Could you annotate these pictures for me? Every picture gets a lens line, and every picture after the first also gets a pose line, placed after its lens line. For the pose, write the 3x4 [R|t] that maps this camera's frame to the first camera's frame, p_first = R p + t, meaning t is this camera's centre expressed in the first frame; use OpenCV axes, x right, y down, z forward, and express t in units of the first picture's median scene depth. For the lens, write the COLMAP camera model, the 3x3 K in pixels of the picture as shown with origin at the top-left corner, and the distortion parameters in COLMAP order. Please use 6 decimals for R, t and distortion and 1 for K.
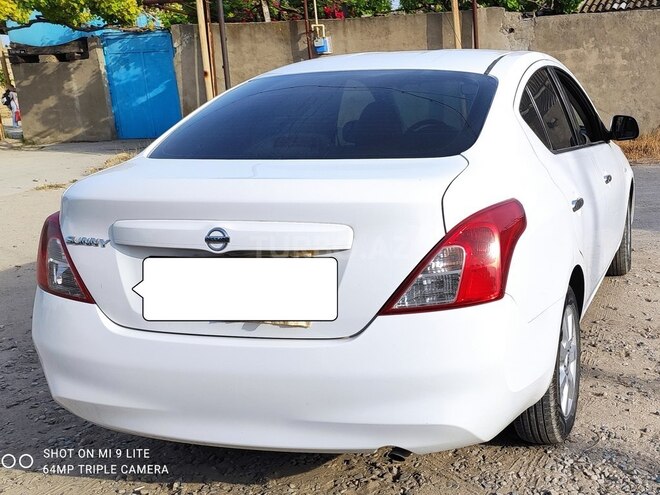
lens RADIAL K [[815.4, 0, 490.2], [0, 815.4, 248.7], [0, 0, 1]] dist [0.069858, -0.088058]
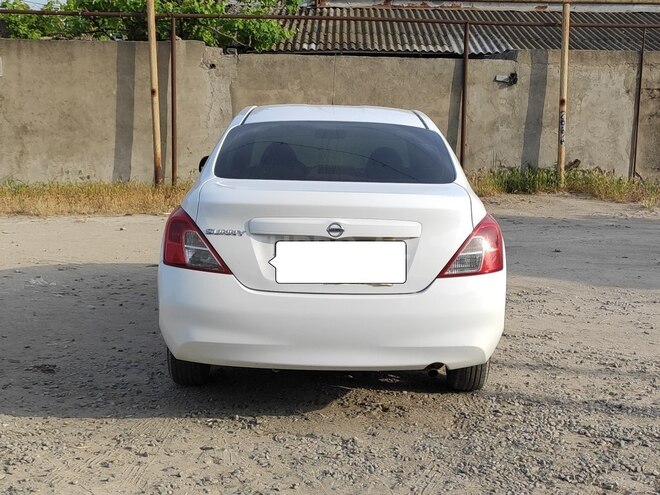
lens RADIAL K [[1017.9, 0, 346.0], [0, 1017.9, 245.8], [0, 0, 1]] dist [0.028969, 0.067477]
pose [[0.960840, 0.018775, 0.276466, -0.148974], [0.002400, 0.997101, -0.076054, 0.029249], [-0.277092, 0.073739, 0.958010, -0.151469]]
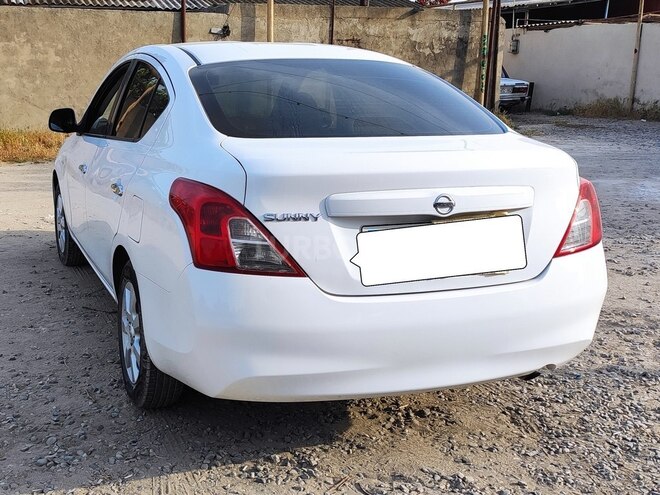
lens RADIAL K [[823.6, 0, 230.5], [0, 823.6, 250.0], [0, 0, 1]] dist [0.029333, 0.021491]
pose [[0.846286, -0.075324, 0.527377, -0.208325], [0.075590, 0.996916, 0.021087, 0.000872], [-0.527339, 0.022019, 0.849370, 0.033056]]
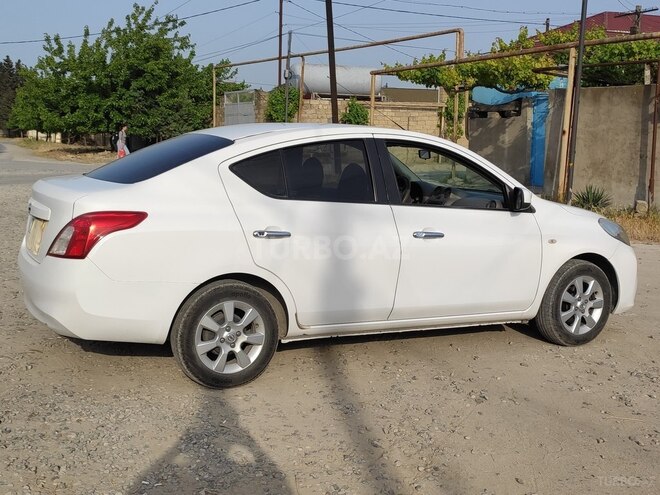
lens RADIAL K [[793.8, 0, 251.1], [0, 793.8, 246.2], [0, 0, 1]] dist [0.020593, 0.046531]
pose [[0.608733, 0.158617, -0.777358, 0.287798], [-0.205562, 0.977884, 0.038562, -0.020056], [0.766282, 0.136321, 0.627876, 0.027283]]
